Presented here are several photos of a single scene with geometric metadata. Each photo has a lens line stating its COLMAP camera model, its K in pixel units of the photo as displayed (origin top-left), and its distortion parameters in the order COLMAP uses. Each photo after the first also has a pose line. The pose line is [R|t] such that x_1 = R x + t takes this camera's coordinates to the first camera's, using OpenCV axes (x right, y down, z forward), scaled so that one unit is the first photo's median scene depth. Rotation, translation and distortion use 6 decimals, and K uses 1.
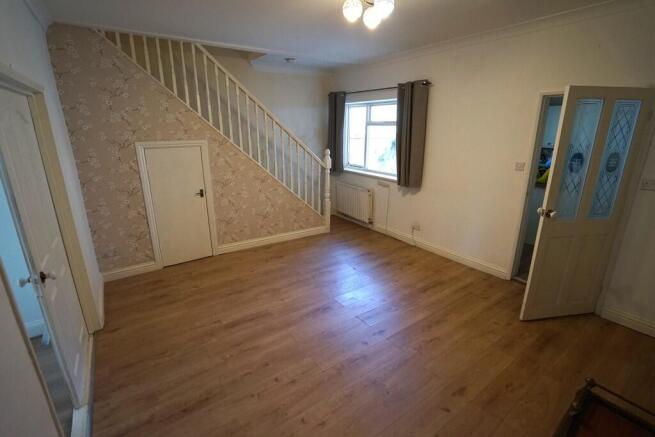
lens RADIAL K [[303.6, 0, 328.8], [0, 303.6, 216.6], [0, 0, 1]] dist [-0.061874, 0.021695]
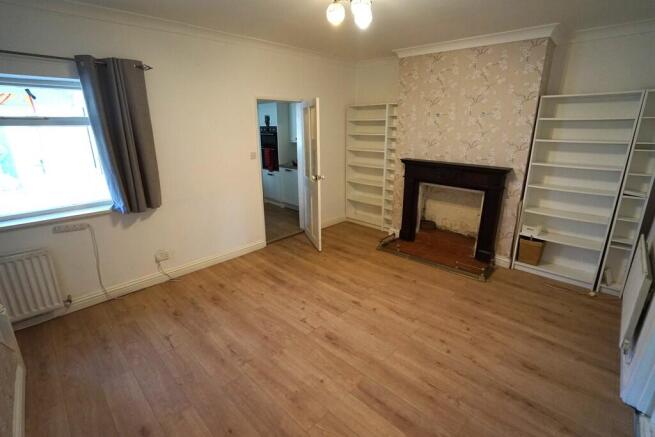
lens RADIAL K [[303.6, 0, 328.8], [0, 303.6, 216.6], [0, 0, 1]] dist [-0.061874, 0.021695]
pose [[-0.179325, -0.285530, 0.941443, -0.620348], [0.284506, 0.901014, 0.327461, -0.246358], [-0.941753, 0.326568, -0.080339, 0.838567]]
